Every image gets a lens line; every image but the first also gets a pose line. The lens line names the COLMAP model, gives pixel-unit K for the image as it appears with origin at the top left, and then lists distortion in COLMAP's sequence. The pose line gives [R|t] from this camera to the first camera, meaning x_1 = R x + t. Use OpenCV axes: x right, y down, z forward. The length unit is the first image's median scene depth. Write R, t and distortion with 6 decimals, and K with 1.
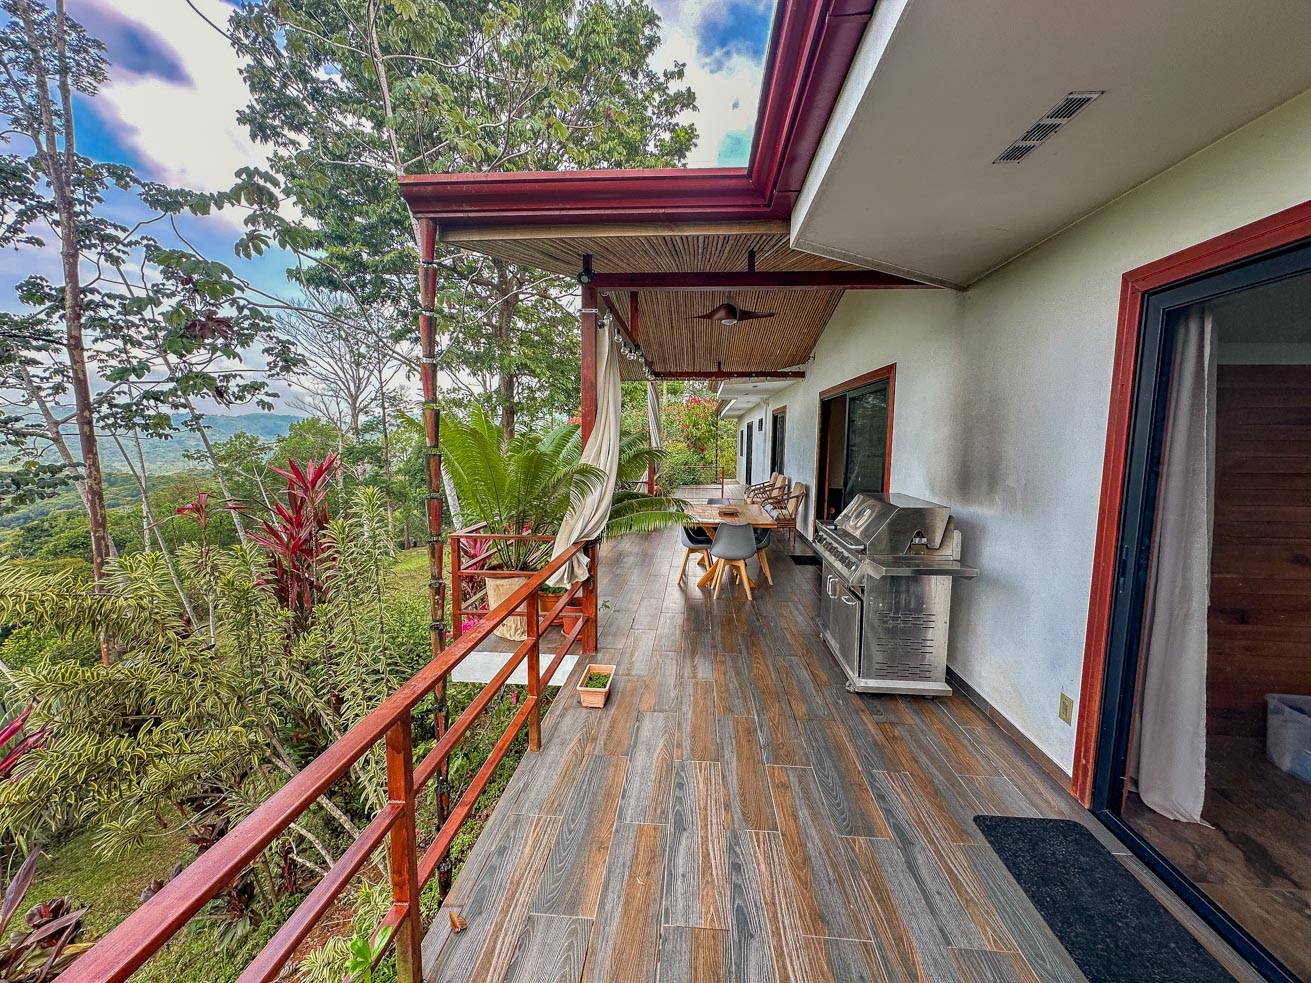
lens RADIAL K [[523.8, 0, 656.8], [0, 523.8, 493.4], [0, 0, 1]] dist [0.000452, 0.000252]
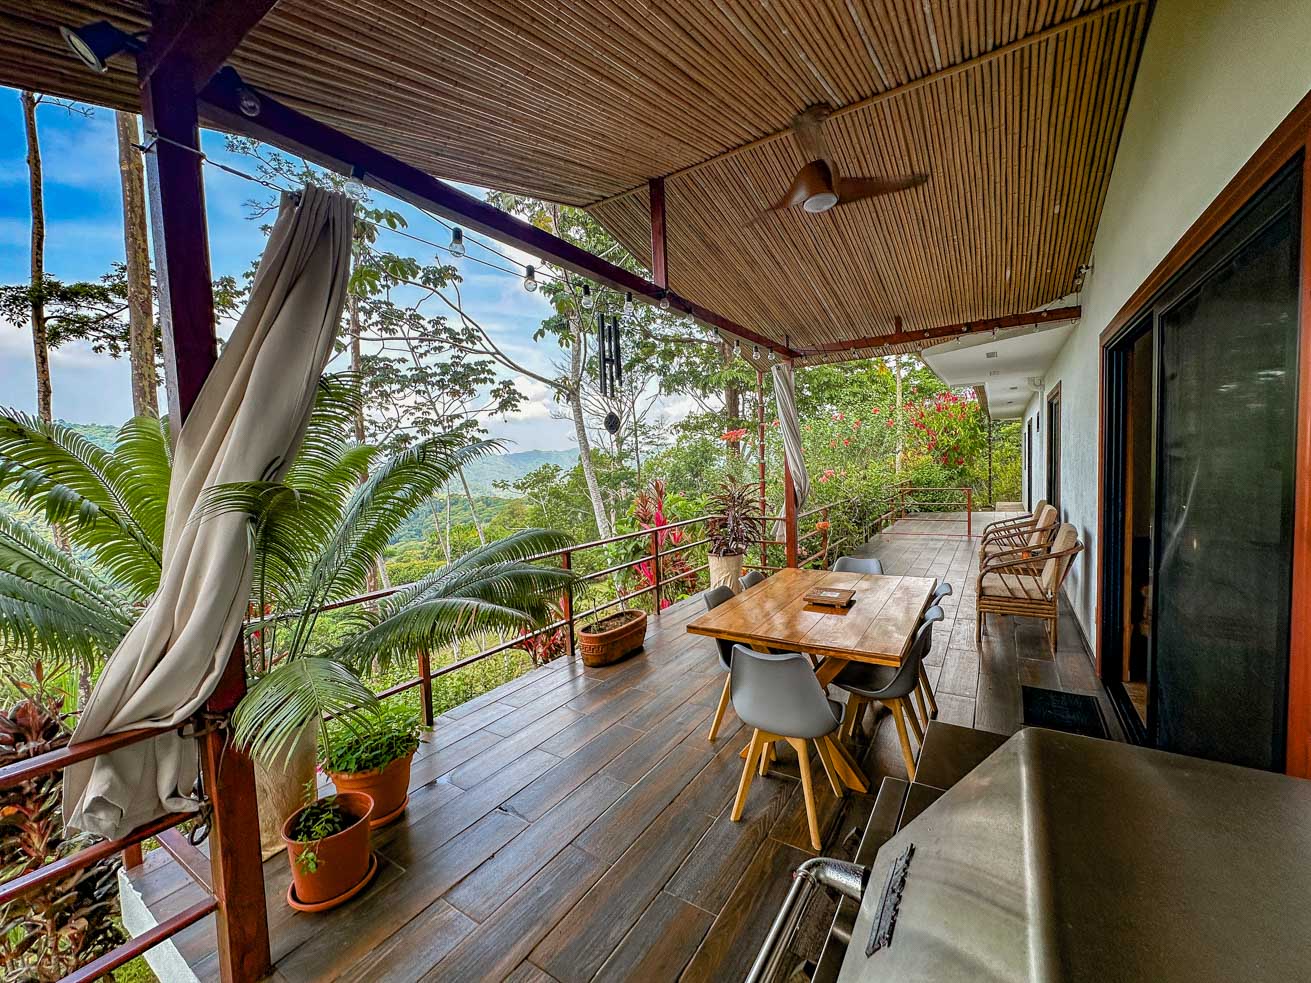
lens RADIAL K [[523.8, 0, 654.8], [0, 523.8, 490.0], [0, 0, 1]] dist [0.000452, 0.000252]
pose [[0.871106, -0.019191, -0.490720, 0.109820], [-0.001531, 0.999125, -0.041791, -0.021414], [0.491092, 0.037156, 0.870315, 0.235744]]
